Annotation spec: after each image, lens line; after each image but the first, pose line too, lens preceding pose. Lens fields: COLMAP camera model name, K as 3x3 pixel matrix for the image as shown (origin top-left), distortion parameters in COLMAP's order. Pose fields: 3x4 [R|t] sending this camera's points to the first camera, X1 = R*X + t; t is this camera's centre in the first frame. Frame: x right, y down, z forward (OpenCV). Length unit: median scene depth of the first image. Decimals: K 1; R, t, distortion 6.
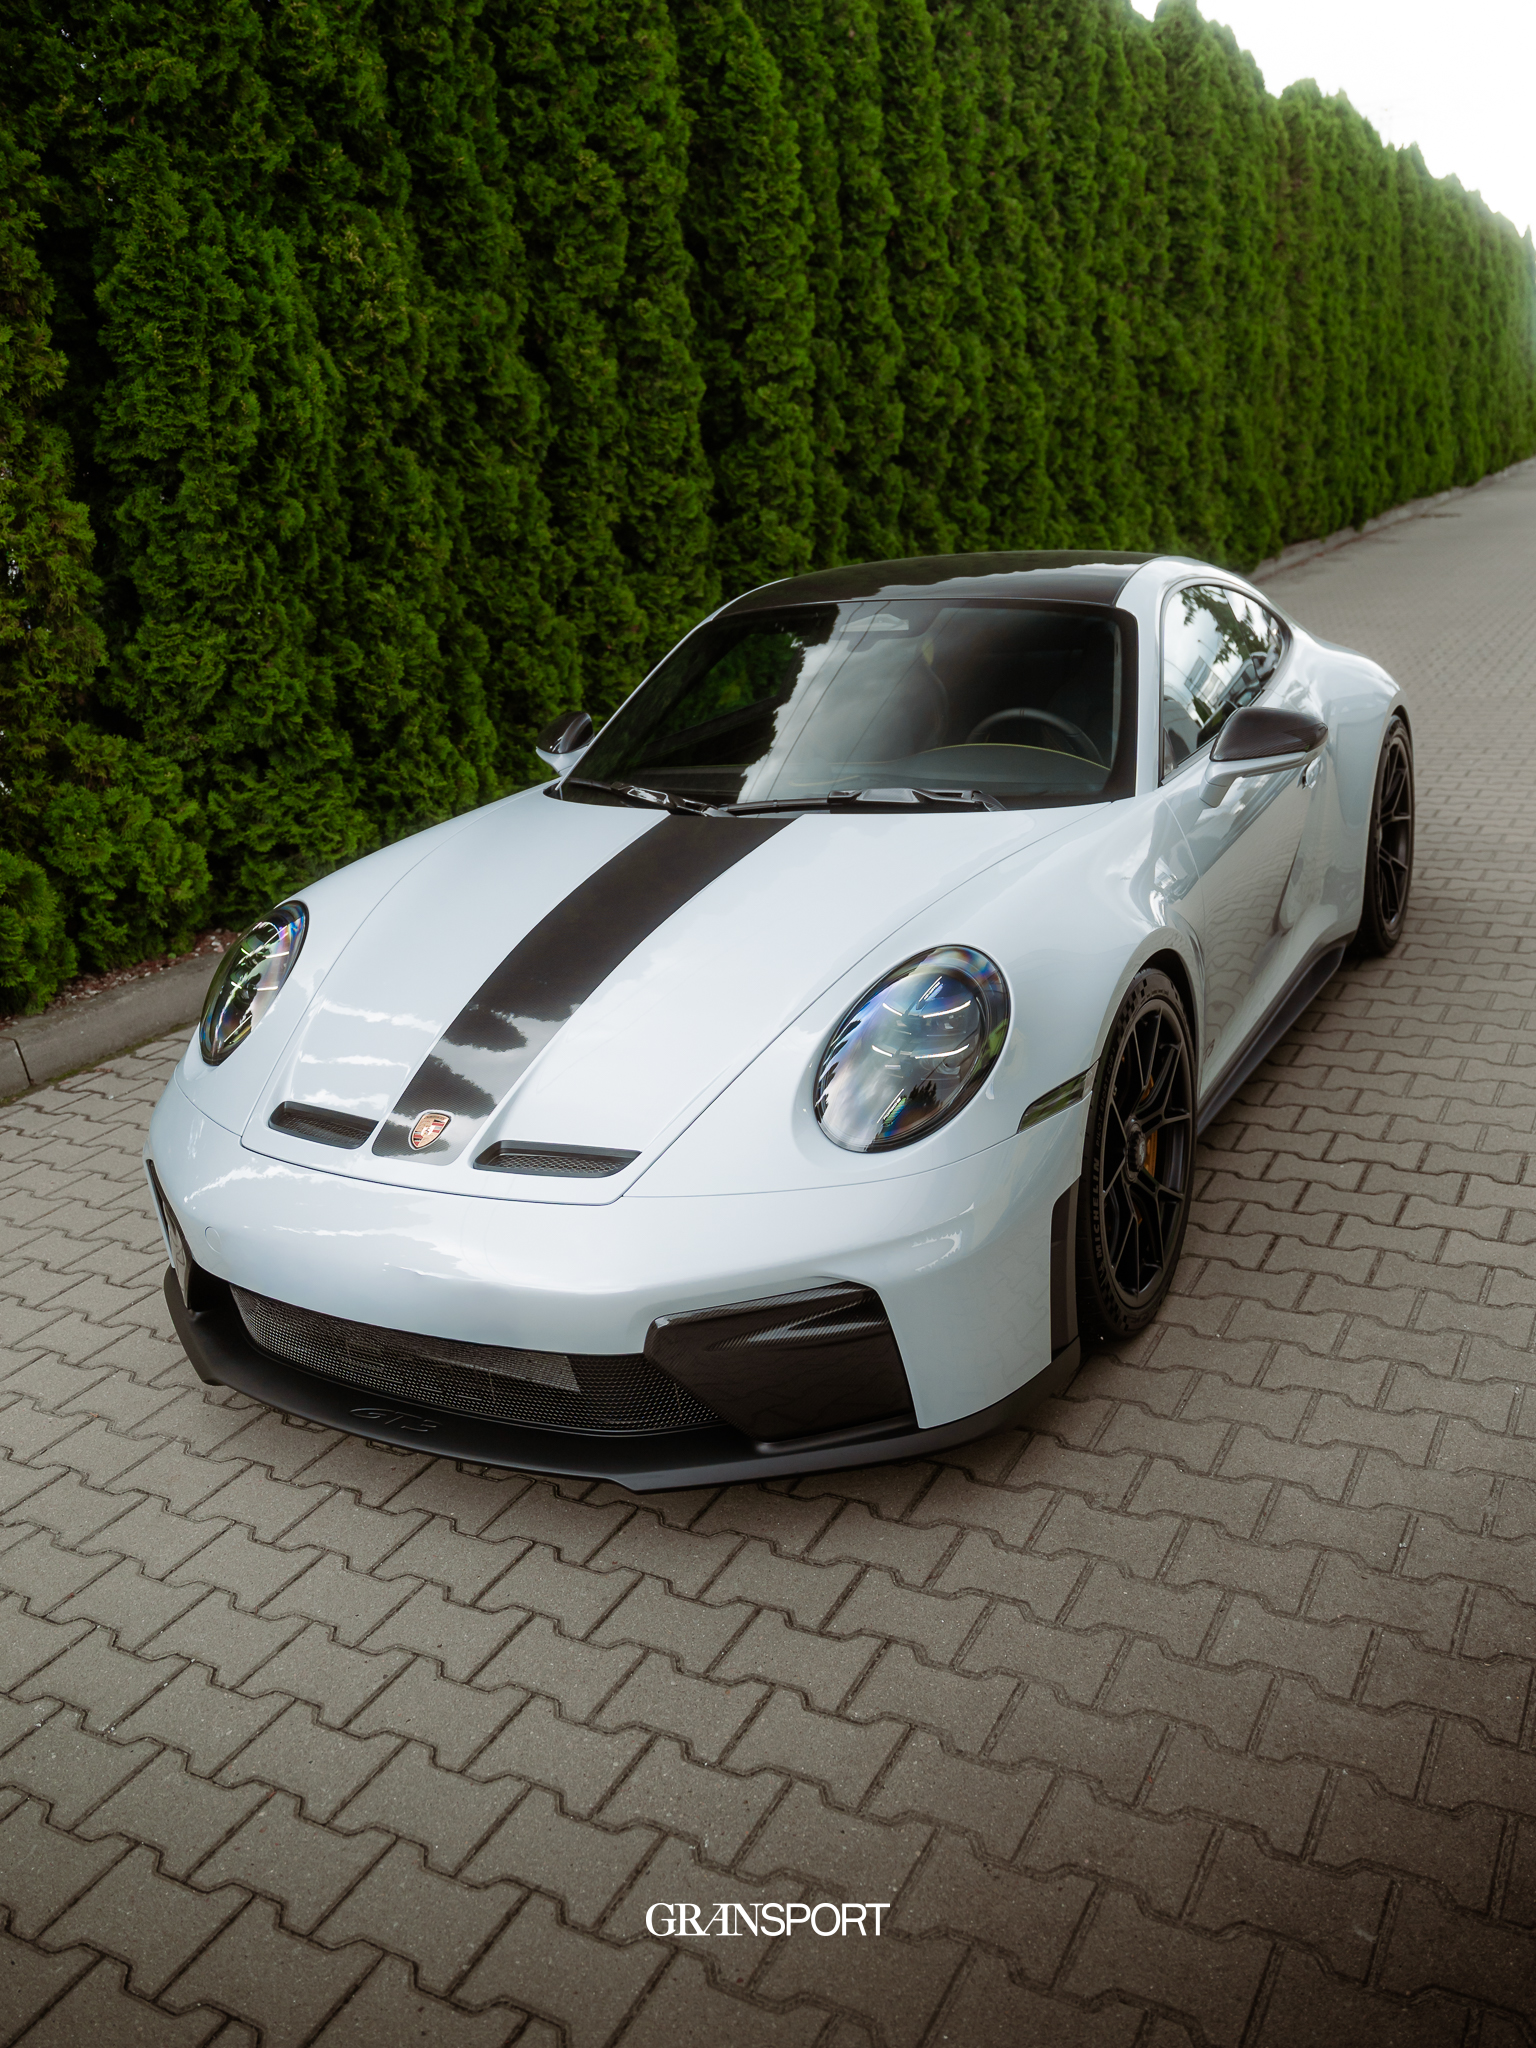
lens RADIAL K [[1706.7, 0, 768.0], [0, 1706.7, 1024.0], [0, 0, 1]] dist [-0.005229, -0.007620]
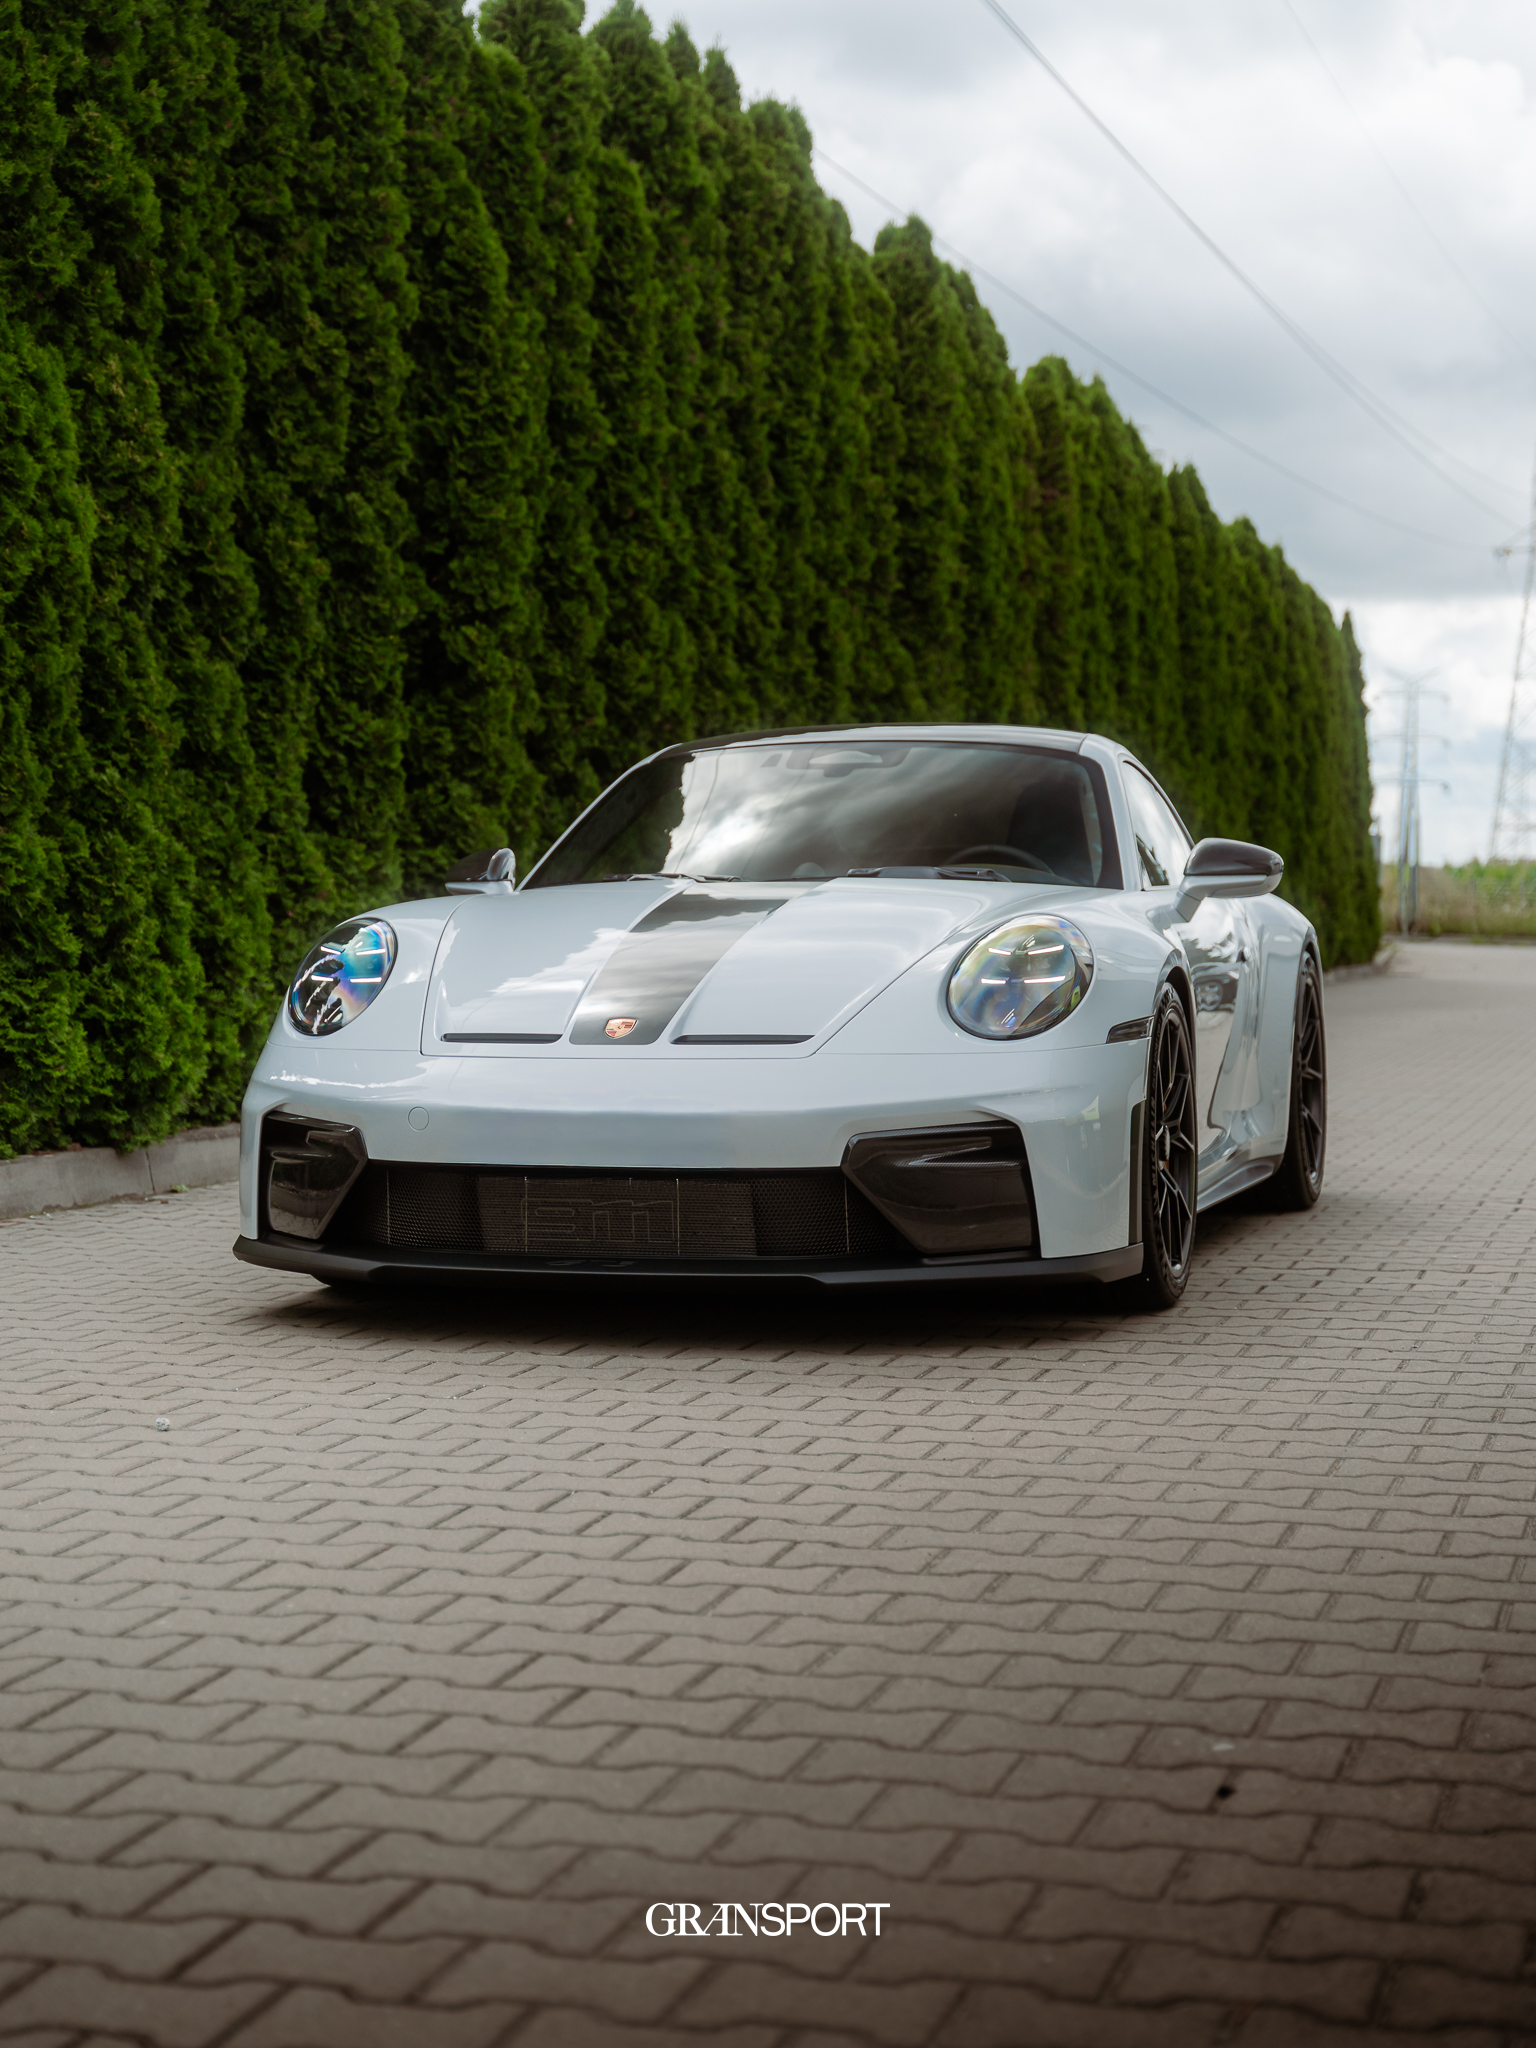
lens RADIAL K [[3019.0, 0, 768.0], [0, 3019.0, 1024.0], [0, 0, 1]] dist [0.001910, 0.032665]
pose [[0.976072, 0.070221, 0.205799, -0.115007], [-0.012530, 0.963013, -0.269163, 0.131710], [-0.217088, 0.260144, 0.940850, -0.206552]]
